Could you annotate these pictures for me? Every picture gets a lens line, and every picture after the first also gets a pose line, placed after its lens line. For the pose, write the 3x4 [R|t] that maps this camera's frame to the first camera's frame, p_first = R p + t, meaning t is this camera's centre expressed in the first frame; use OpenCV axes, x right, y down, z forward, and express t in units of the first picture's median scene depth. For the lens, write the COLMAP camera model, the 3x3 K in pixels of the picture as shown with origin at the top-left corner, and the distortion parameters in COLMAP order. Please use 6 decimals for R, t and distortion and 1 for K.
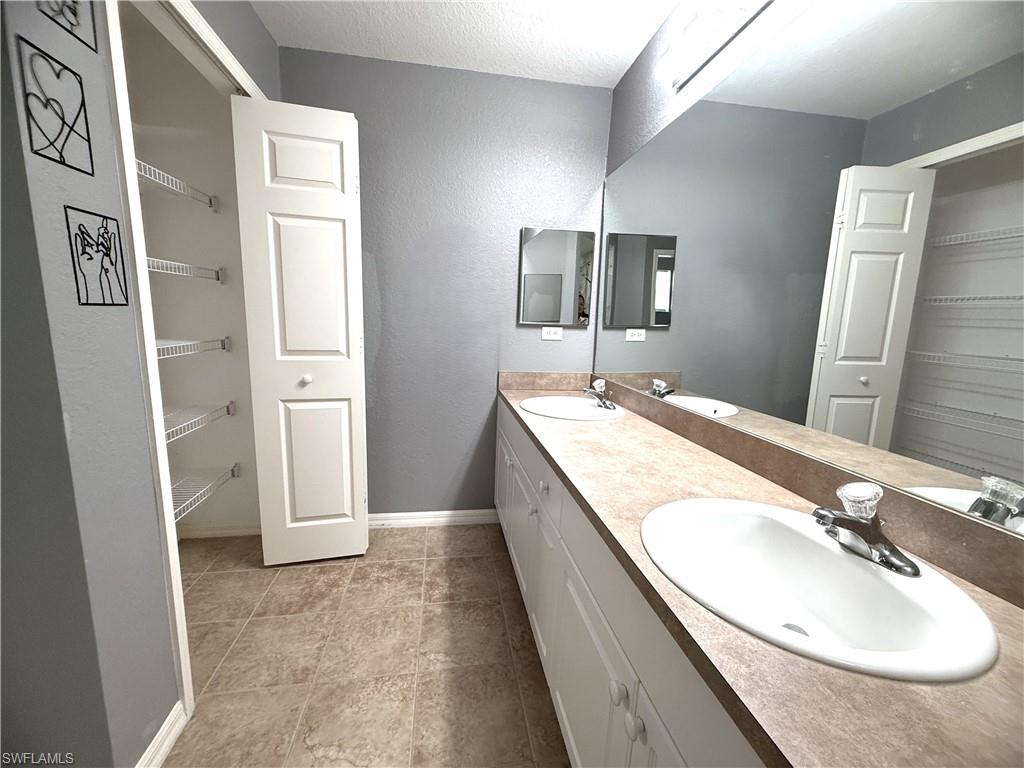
lens RADIAL K [[407.1, 0, 510.8], [0, 407.1, 384.1], [0, 0, 1]] dist [0.001042, -0.000210]
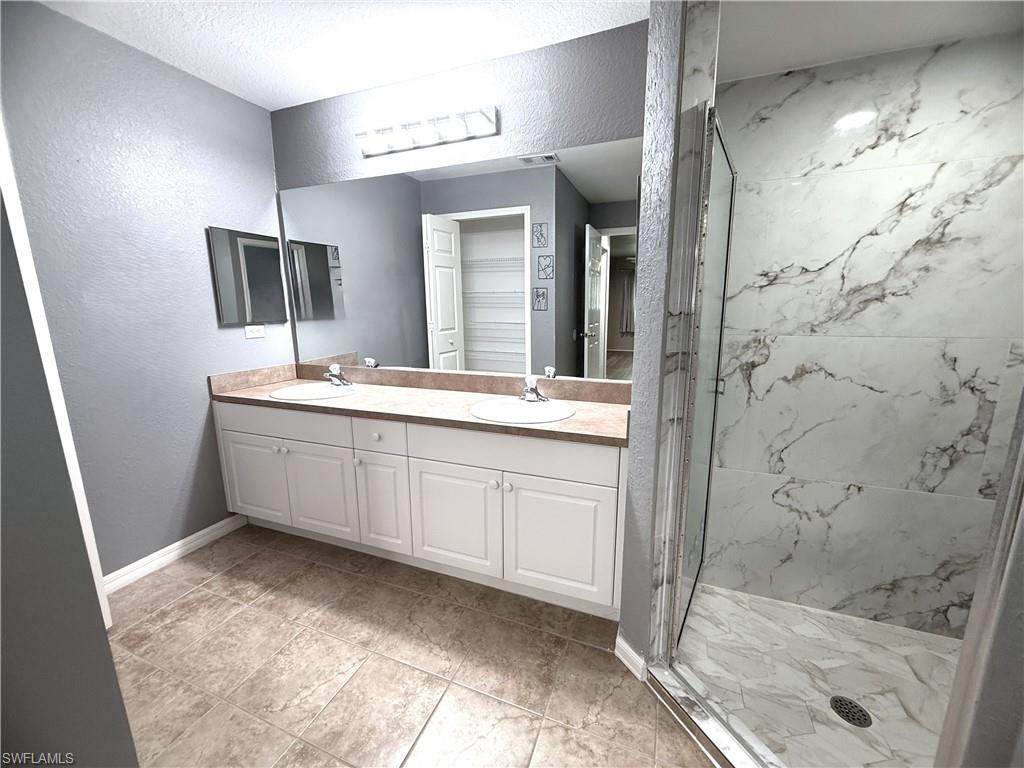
lens RADIAL K [[407.1, 0, 509.9], [0, 407.1, 379.9], [0, 0, 1]] dist [0.001042, -0.000210]
pose [[0.513631, -0.192735, 0.836084, -0.488844], [0.159590, 0.978900, 0.127616, -0.033144], [-0.843039, 0.067884, 0.533552, -0.113286]]
